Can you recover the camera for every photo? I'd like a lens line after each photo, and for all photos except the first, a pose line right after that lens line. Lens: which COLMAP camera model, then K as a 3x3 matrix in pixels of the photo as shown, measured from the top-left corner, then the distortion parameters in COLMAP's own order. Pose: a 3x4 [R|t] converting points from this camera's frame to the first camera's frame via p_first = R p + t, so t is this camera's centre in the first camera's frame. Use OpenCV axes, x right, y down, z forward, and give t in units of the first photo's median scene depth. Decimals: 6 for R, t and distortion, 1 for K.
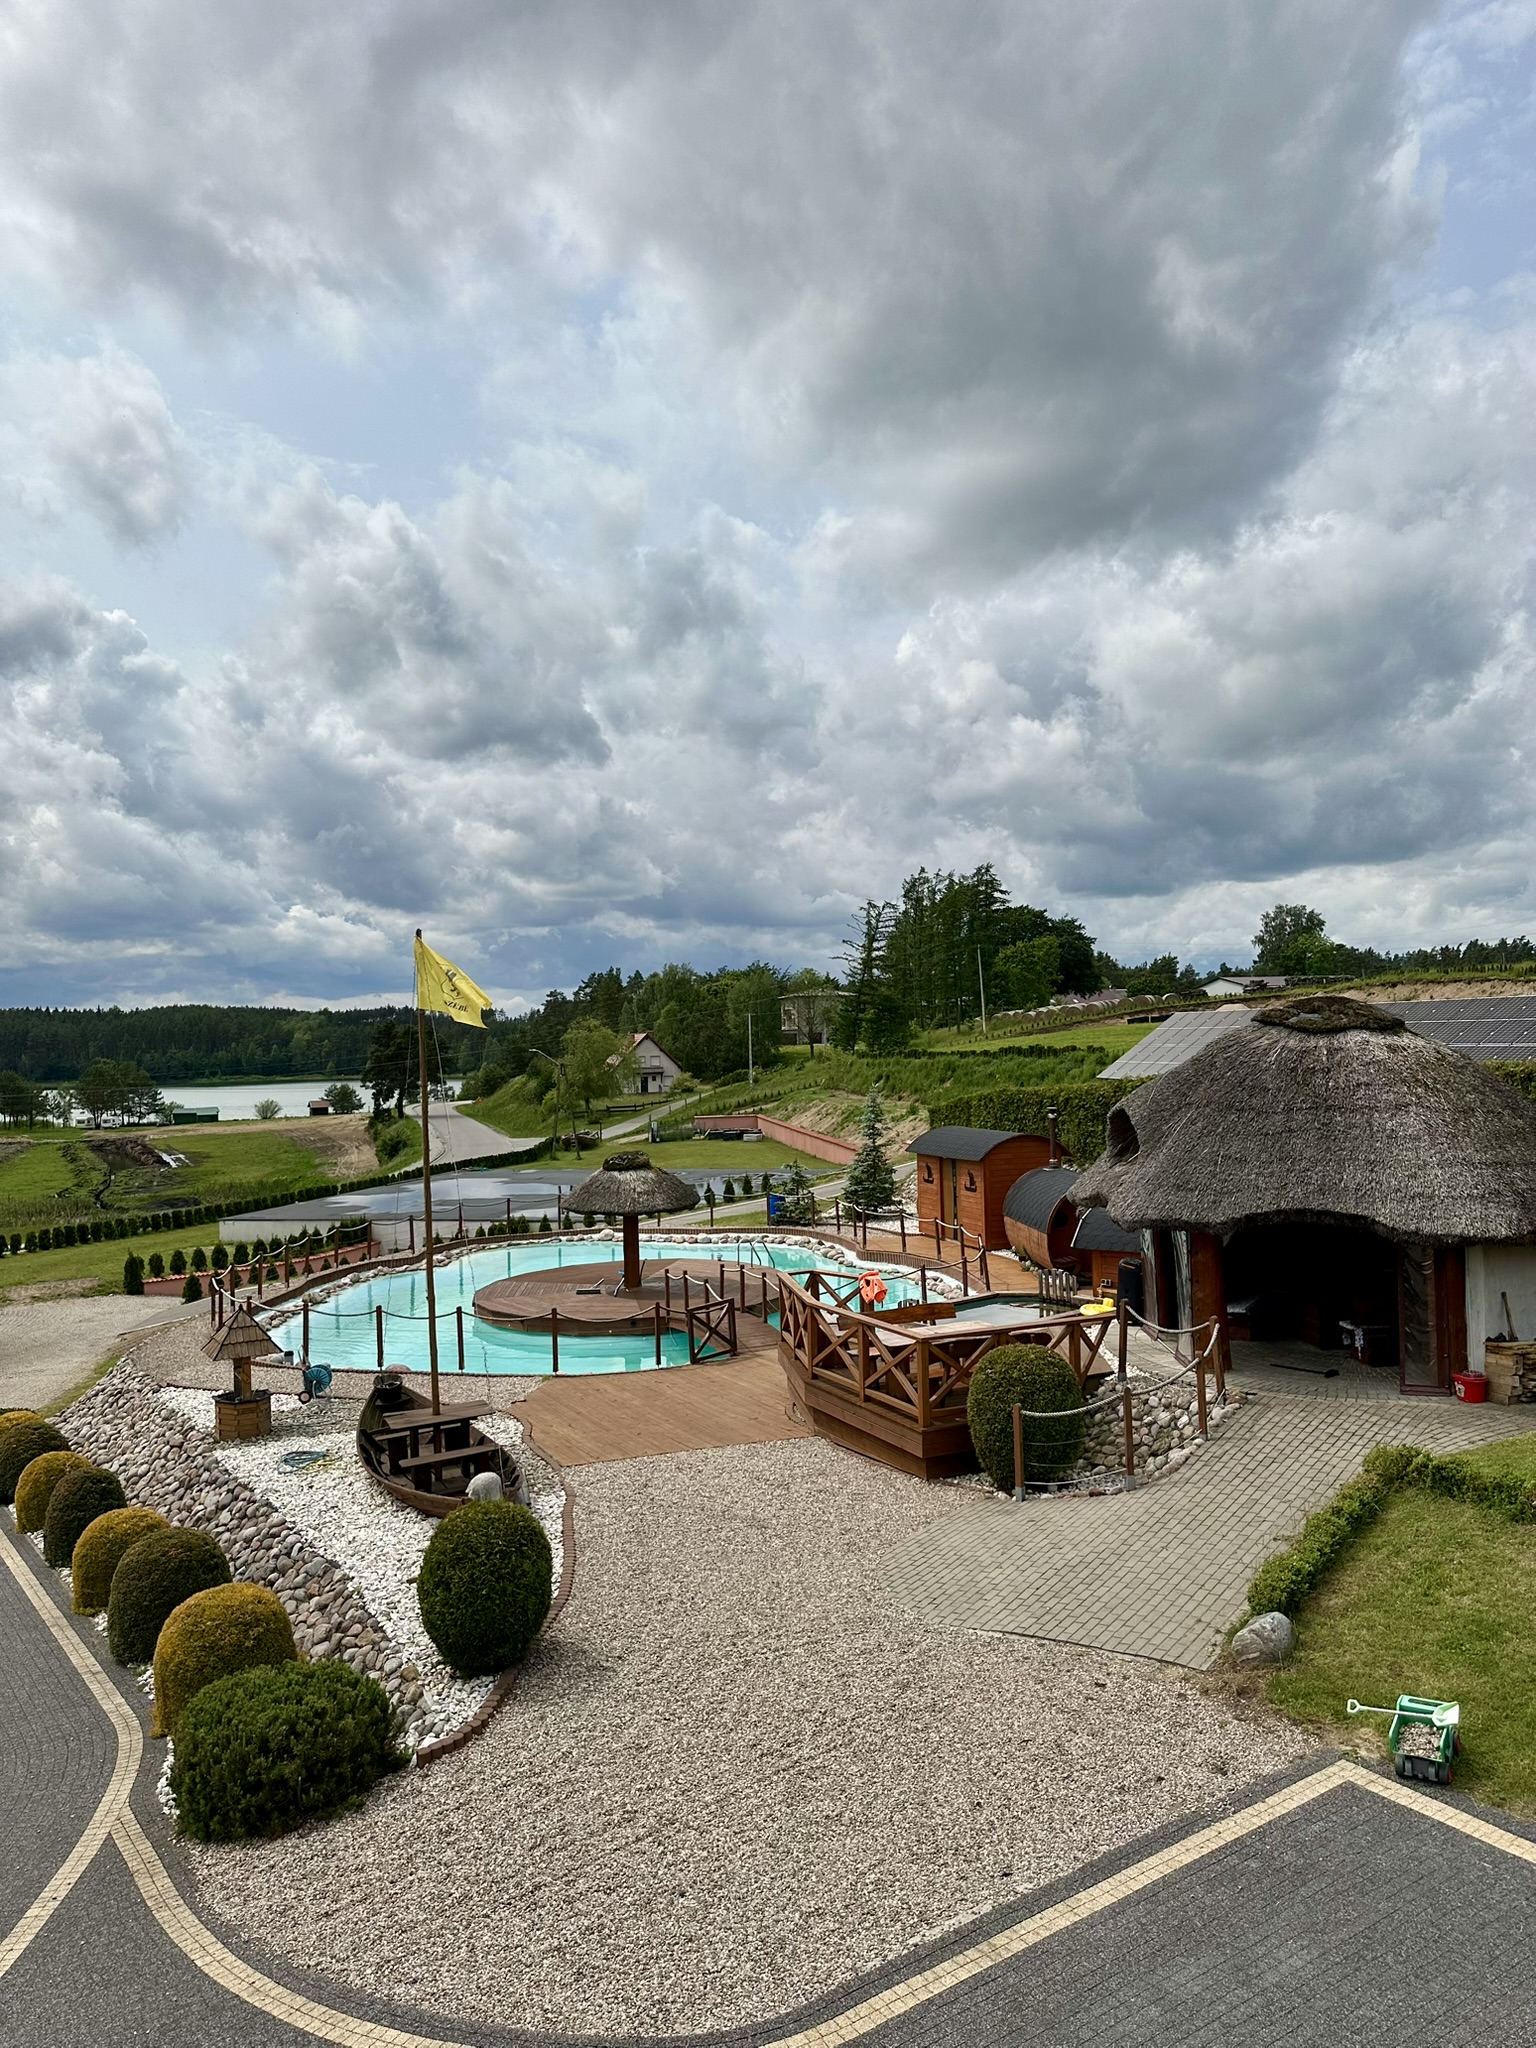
lens RADIAL K [[1446.2, 0, 783.0], [0, 1446.2, 1039.3], [0, 0, 1]] dist [0.088213, -0.101571]
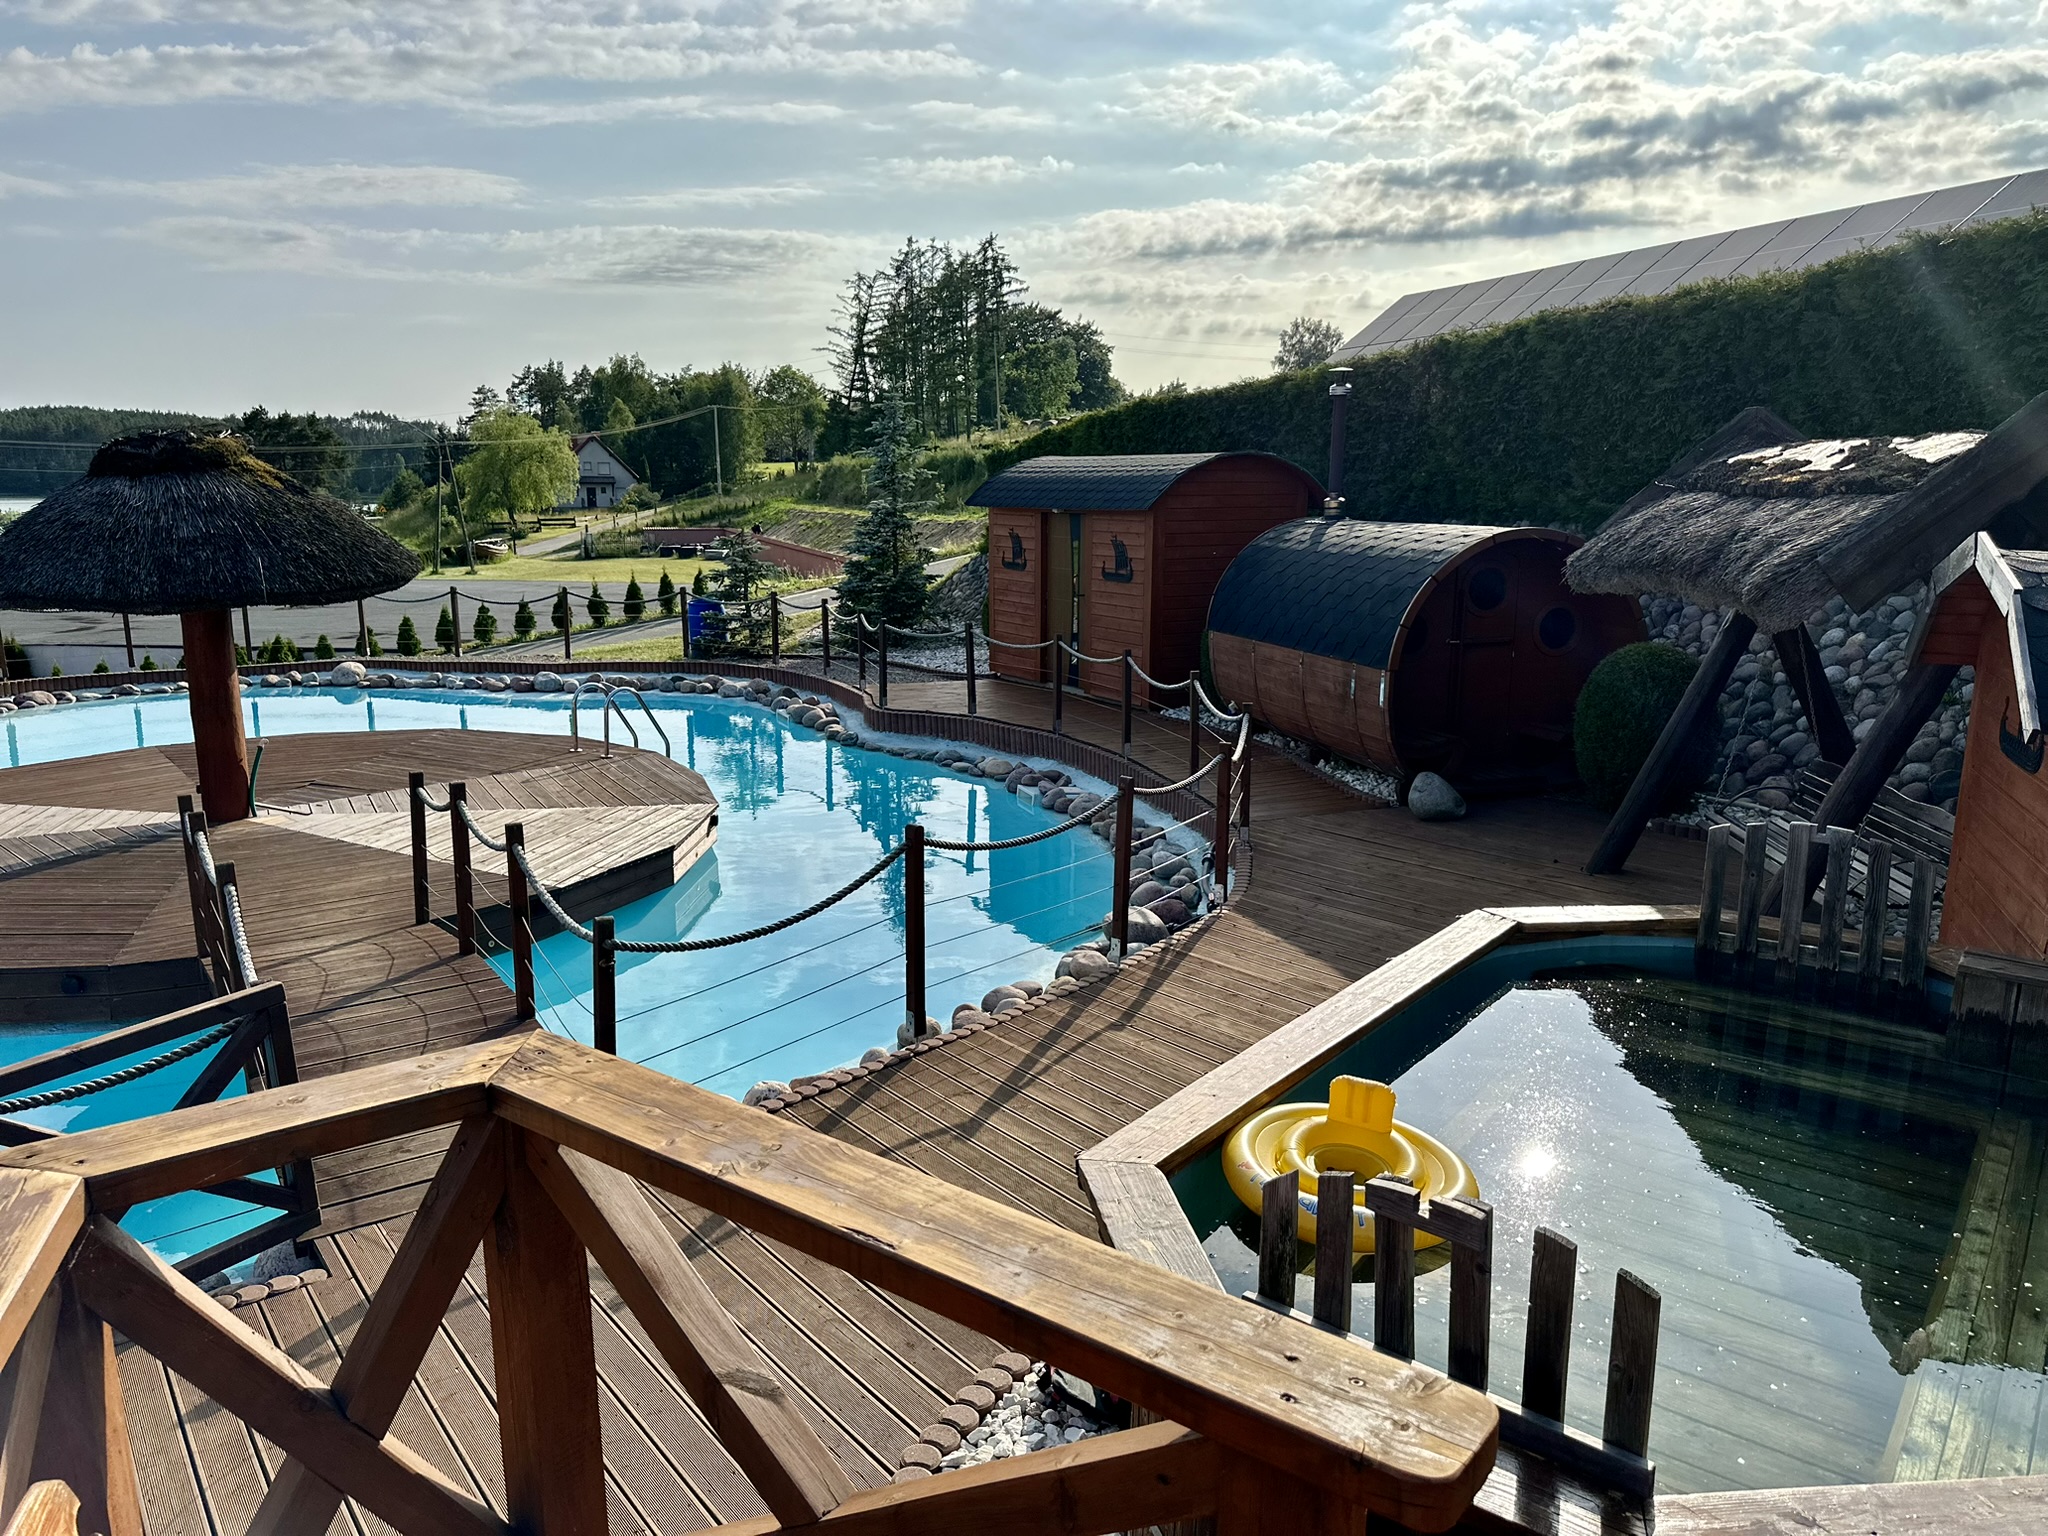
lens RADIAL K [[1446.2, 0, 1011.5], [0, 1446.2, 756.1], [0, 0, 1]] dist [0.088213, -0.101571]
pose [[0.986314, -0.007414, 0.164713, 0.005898], [-0.023864, 0.982051, 0.187102, 0.020534], [-0.163143, -0.188471, 0.968433, 0.152786]]
